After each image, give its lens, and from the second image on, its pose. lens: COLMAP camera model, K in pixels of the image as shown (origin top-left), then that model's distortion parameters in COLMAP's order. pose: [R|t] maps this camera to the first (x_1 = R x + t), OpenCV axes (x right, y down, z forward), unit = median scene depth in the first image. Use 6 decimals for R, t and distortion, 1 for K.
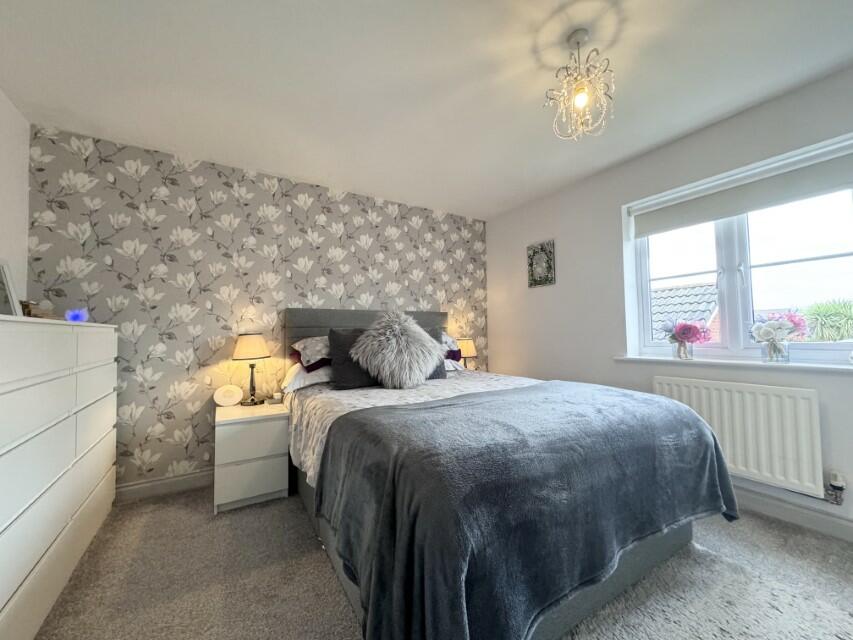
lens RADIAL K [[339.6, 0, 426.7], [0, 339.6, 319.1], [0, 0, 1]] dist [-0.000271, 0.000568]
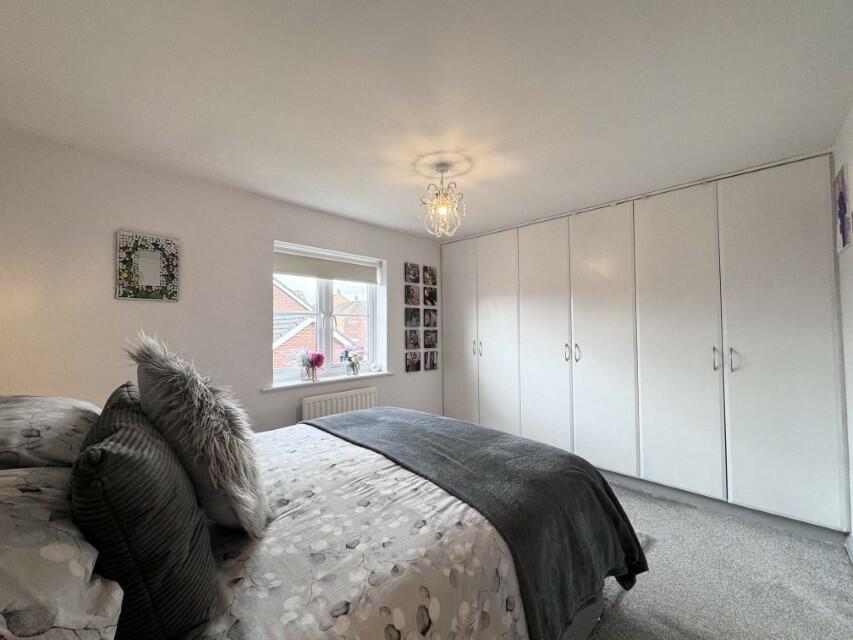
lens RADIAL K [[339.6, 0, 427.1], [0, 339.6, 321.8], [0, 0, 1]] dist [-0.000271, 0.000568]
pose [[-0.231512, 0.047857, 0.971654, -0.440713], [-0.028031, 0.998046, -0.055836, -0.034185], [-0.972428, -0.040163, -0.229718, 0.643226]]
